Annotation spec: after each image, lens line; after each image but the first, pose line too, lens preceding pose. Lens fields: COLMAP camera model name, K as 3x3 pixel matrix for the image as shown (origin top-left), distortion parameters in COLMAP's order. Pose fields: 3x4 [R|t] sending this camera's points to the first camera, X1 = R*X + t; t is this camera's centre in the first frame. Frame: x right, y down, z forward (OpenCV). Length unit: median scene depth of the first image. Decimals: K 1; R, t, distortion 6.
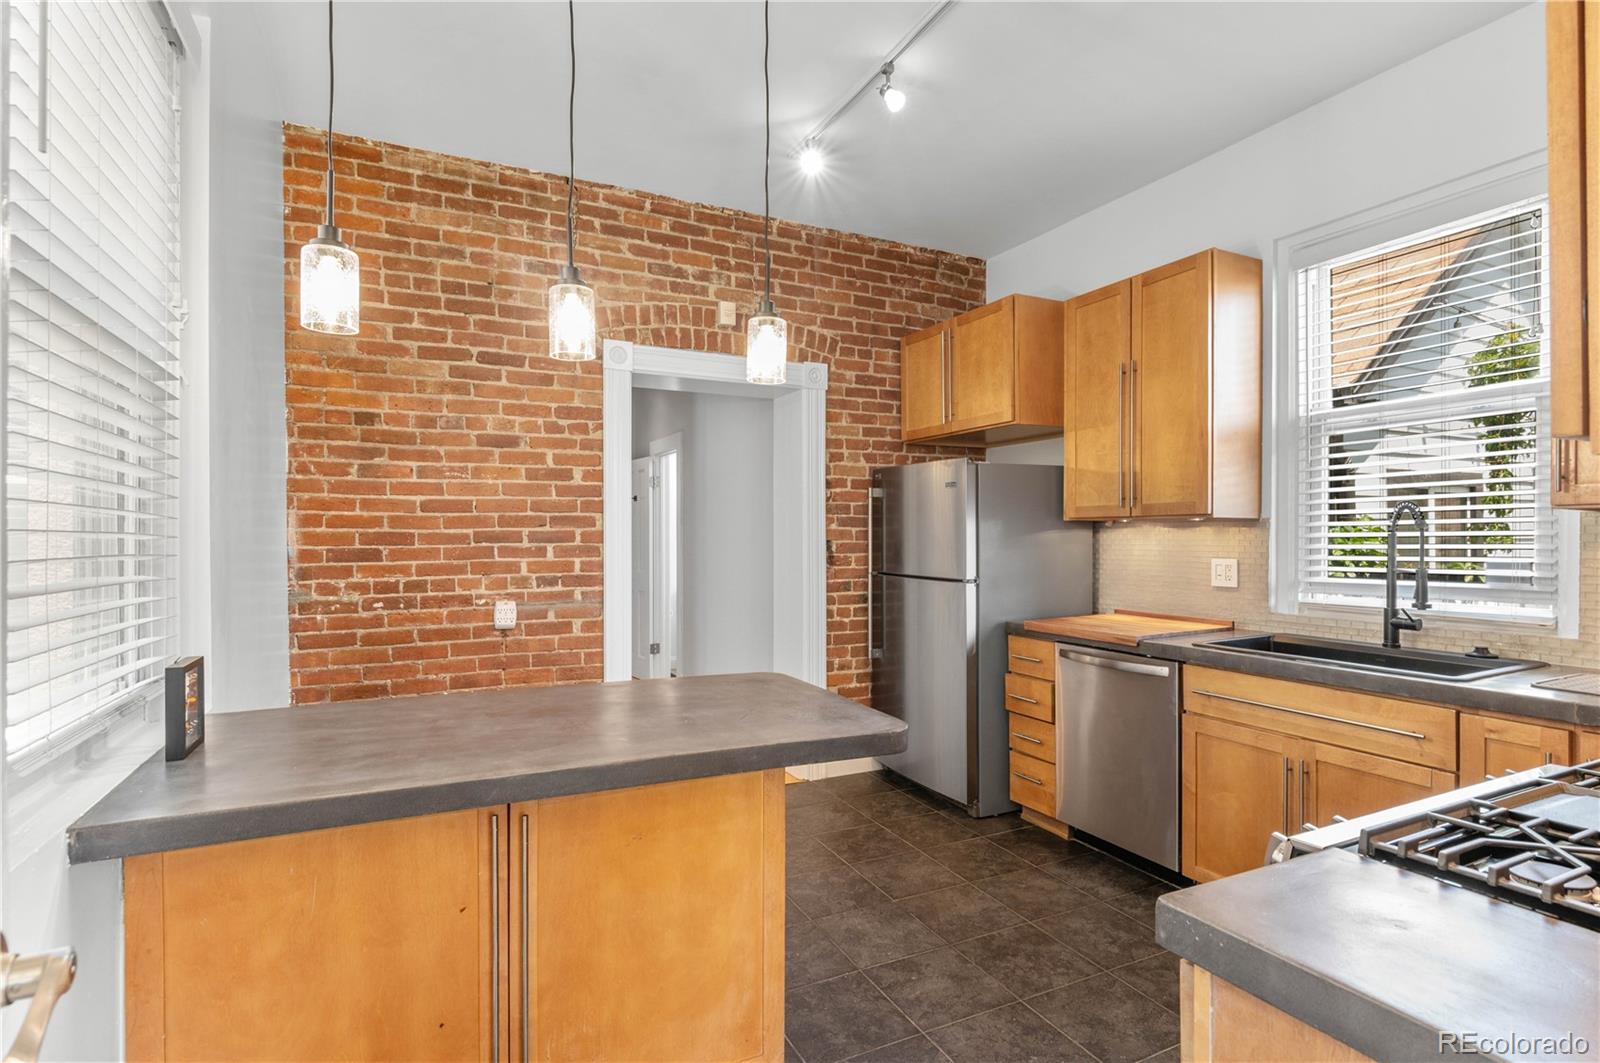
lens RADIAL K [[785.9, 0, 798.7], [0, 785.9, 542.8], [0, 0, 1]] dist [-0.002540, -0.000268]
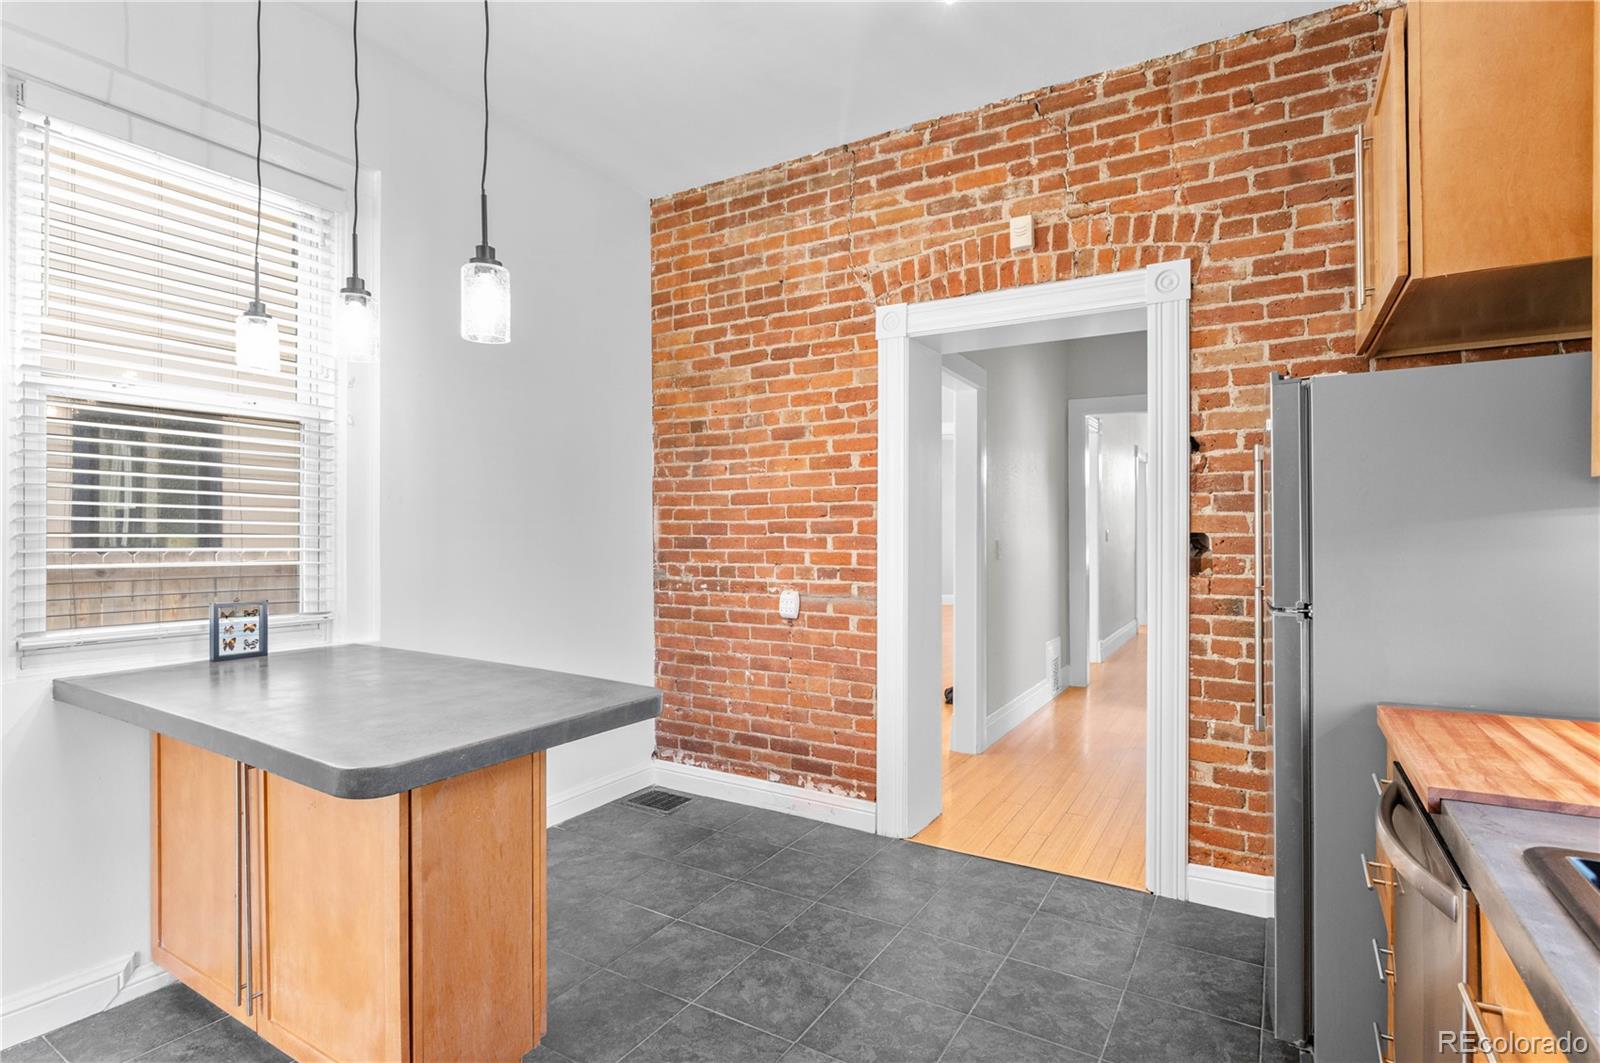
lens RADIAL K [[785.9, 0, 798.7], [0, 785.9, 542.8], [0, 0, 1]] dist [-0.002540, -0.000268]
pose [[0.542894, 0.011098, -0.839728, 0.477078], [-0.012146, 0.999912, 0.005362, 0.006693], [0.839713, 0.007288, 0.542981, 0.452752]]
